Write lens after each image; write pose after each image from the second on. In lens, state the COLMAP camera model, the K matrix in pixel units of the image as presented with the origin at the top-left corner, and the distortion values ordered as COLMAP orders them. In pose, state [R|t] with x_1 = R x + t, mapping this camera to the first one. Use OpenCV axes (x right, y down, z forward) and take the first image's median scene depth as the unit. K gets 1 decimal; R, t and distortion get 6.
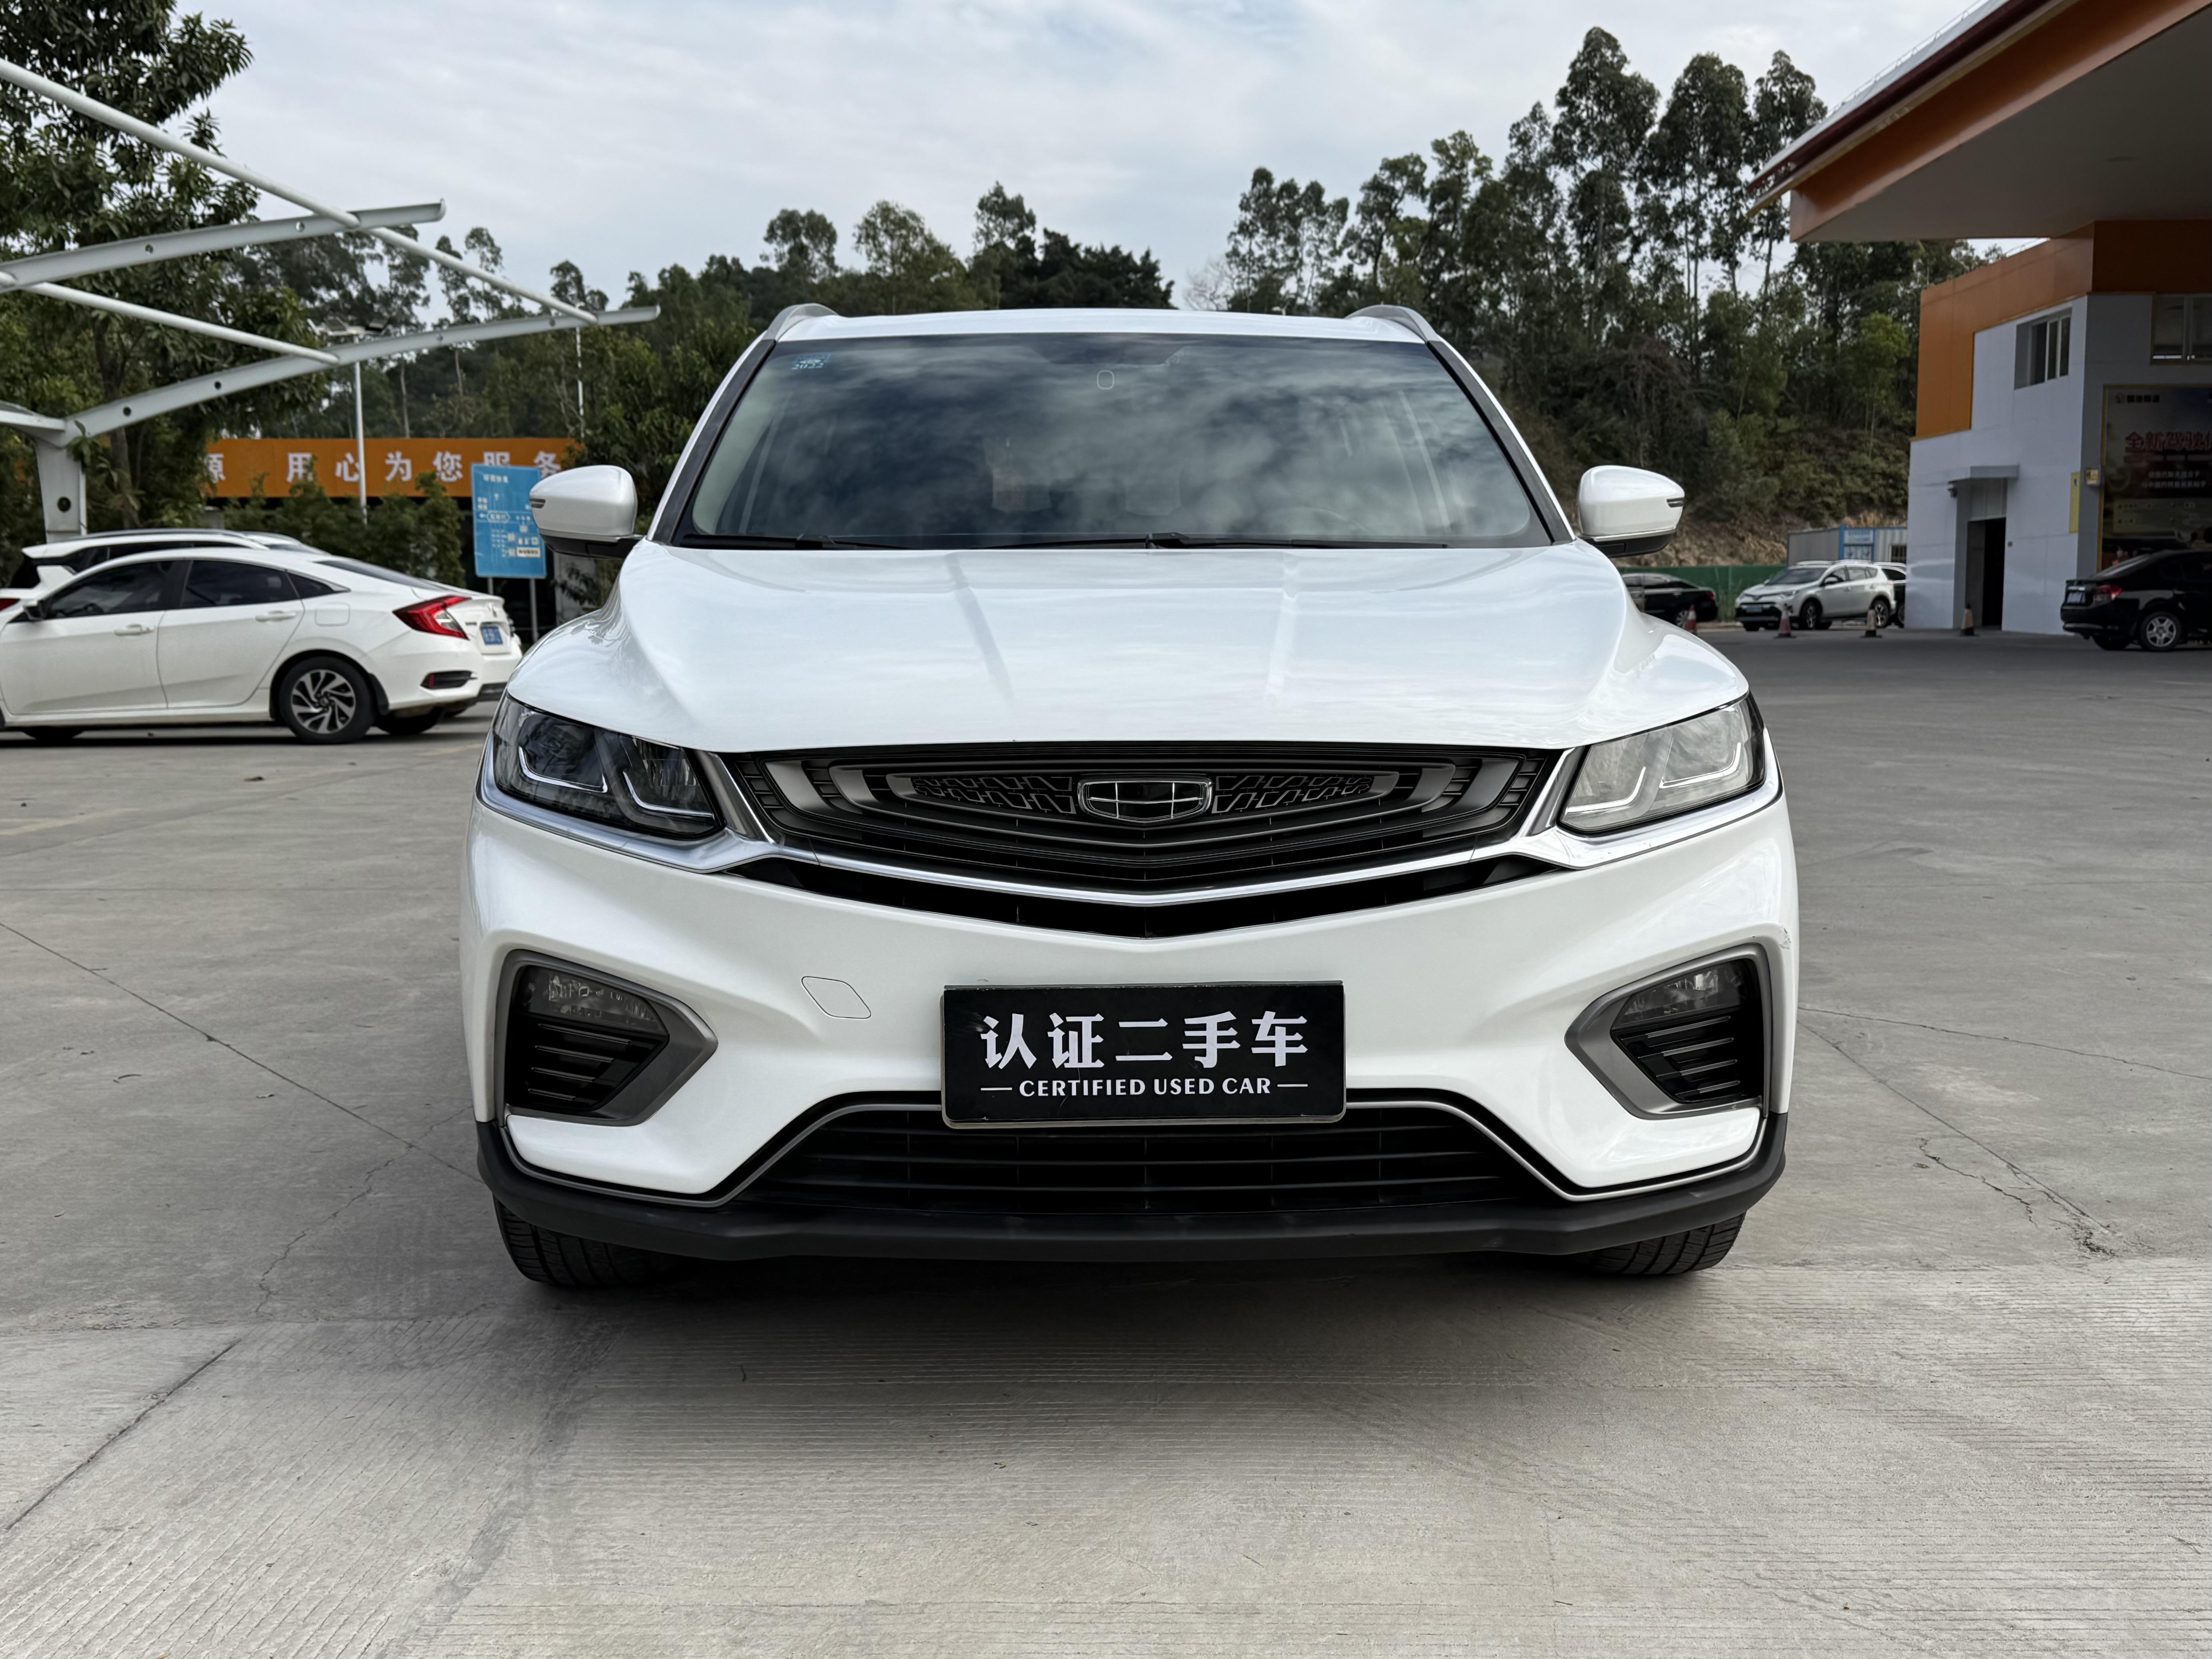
lens RADIAL K [[2209.3, 0, 1106.0], [0, 2209.3, 829.5], [0, 0, 1]] dist [0.186266, -0.404240]
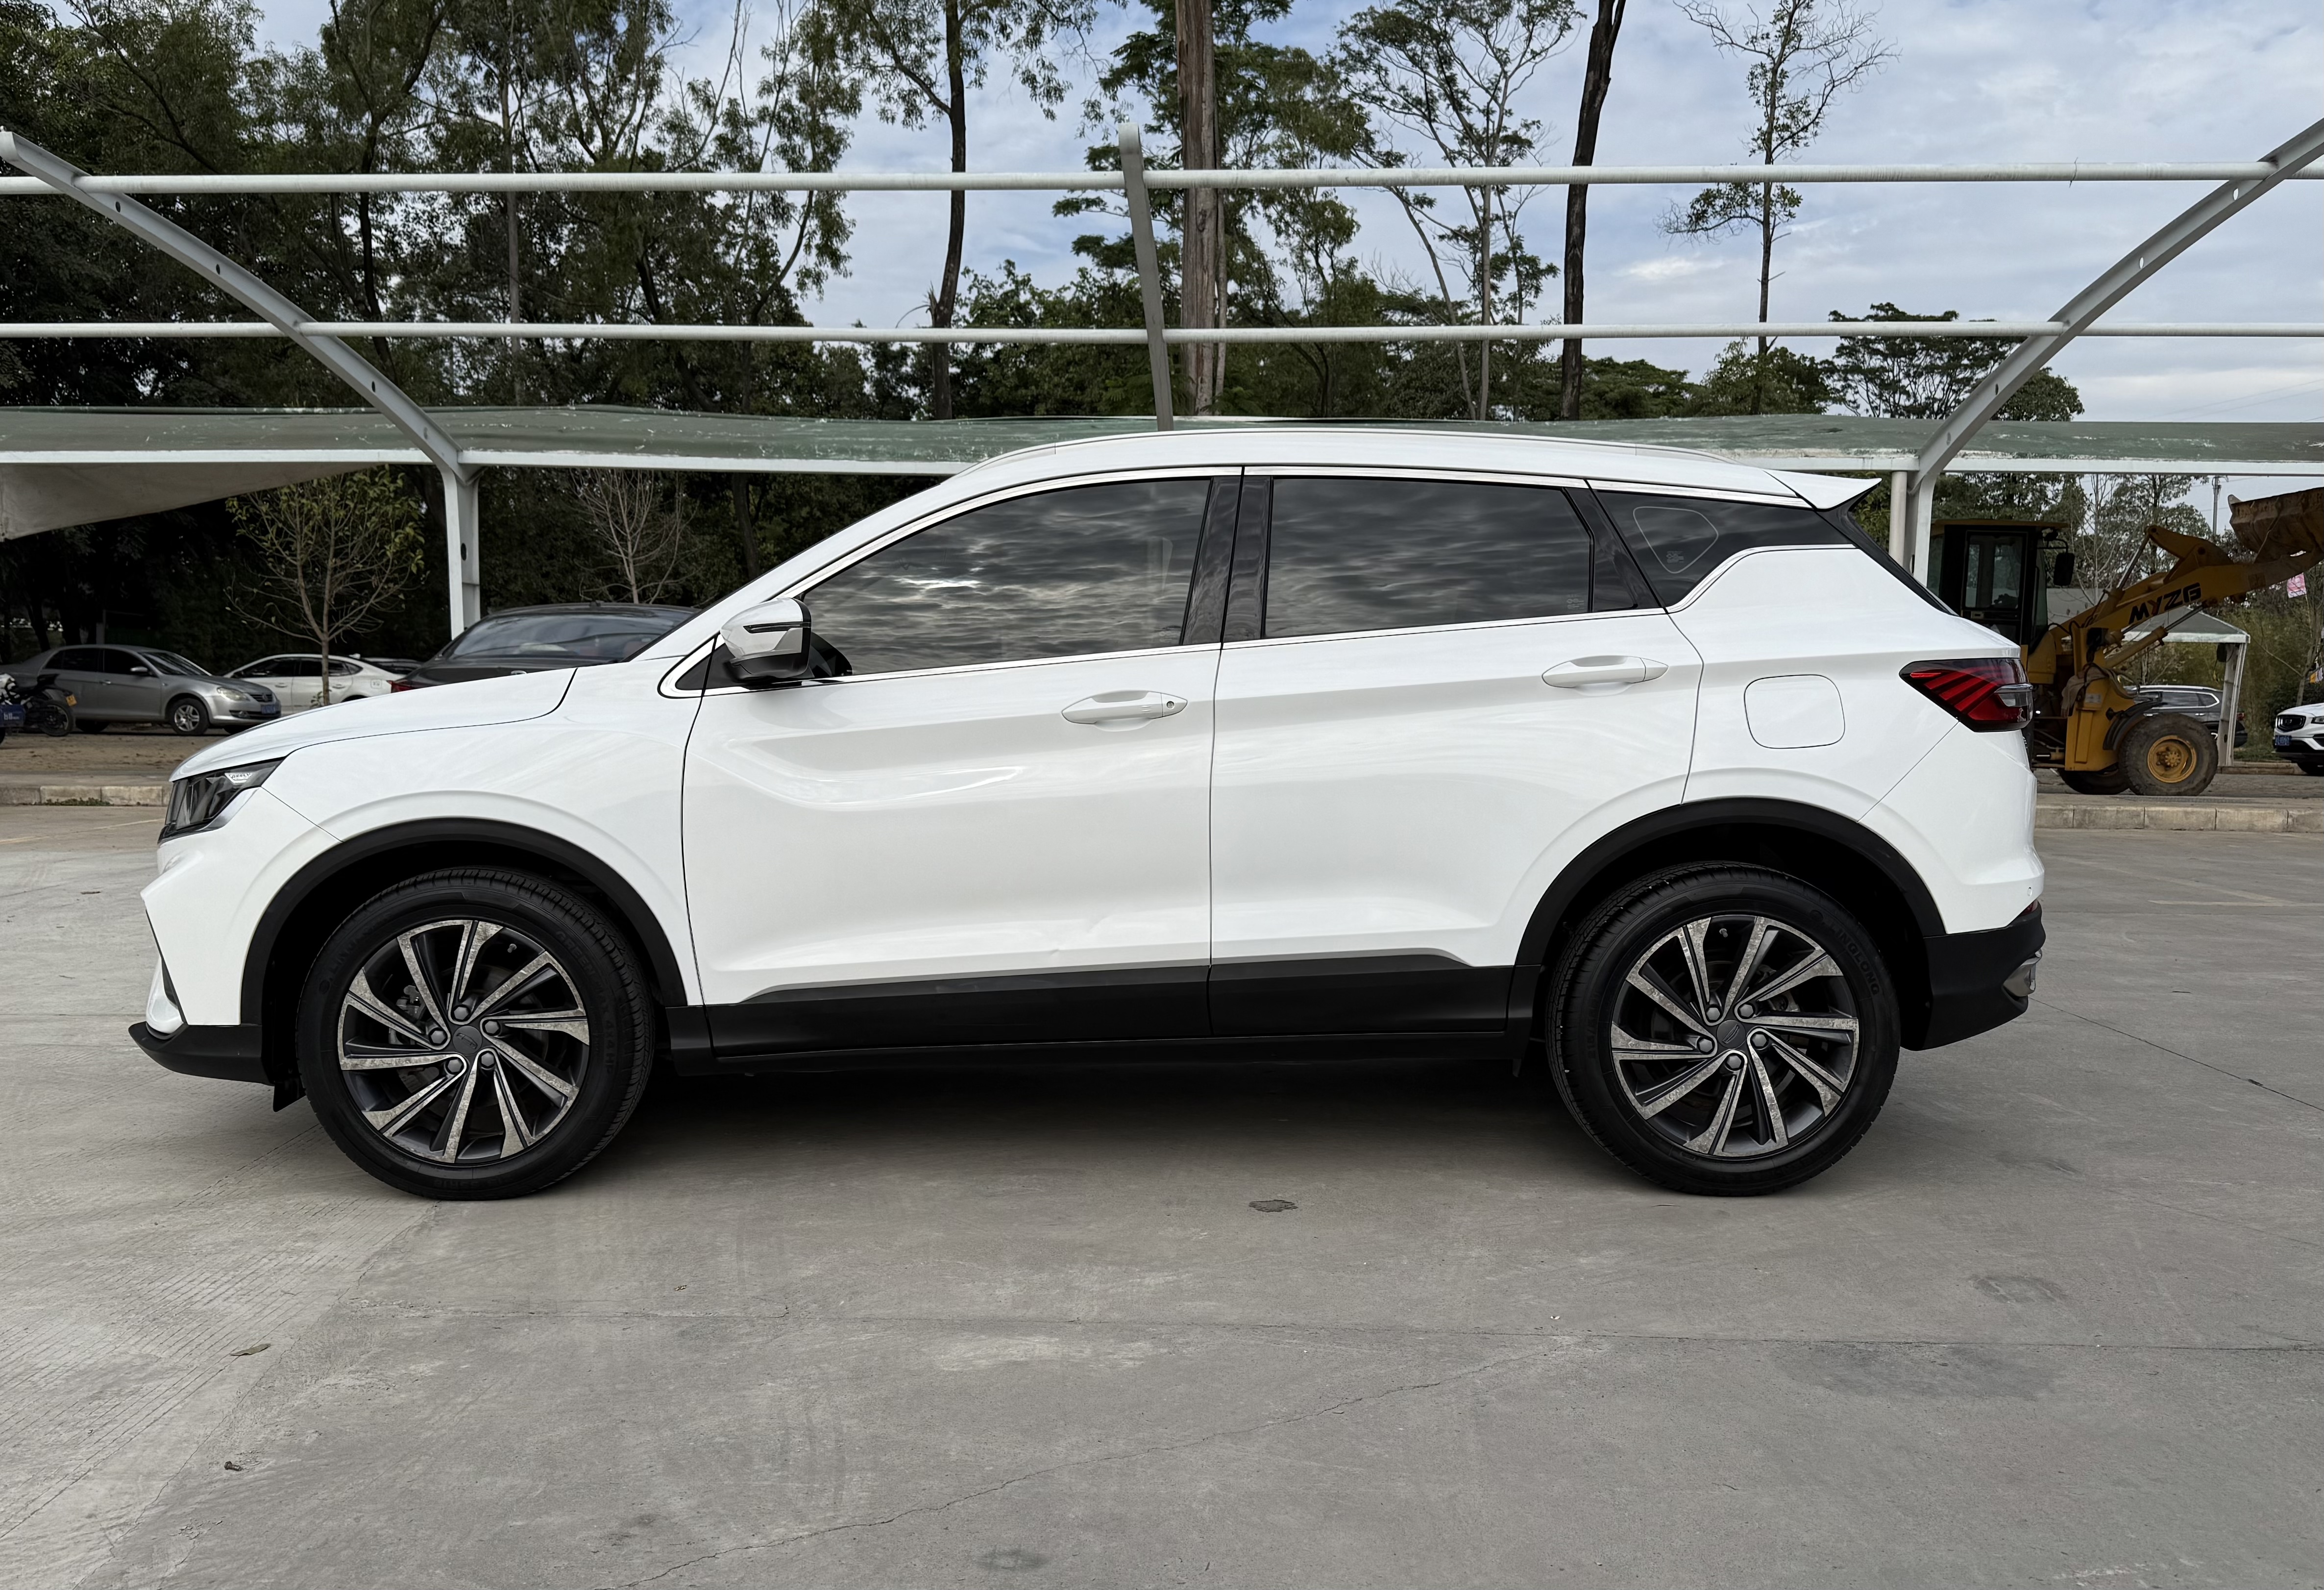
lens RADIAL K [[1959.1, 0, 1159.5], [0, 1959.1, 828.8], [0, 0, 1]] dist [0.132765, -0.230646]
pose [[0.011453, 0.084294, -0.996375, 1.534102], [-0.113311, 0.990131, 0.082463, -0.185370], [0.993494, 0.111956, 0.020892, 1.468601]]
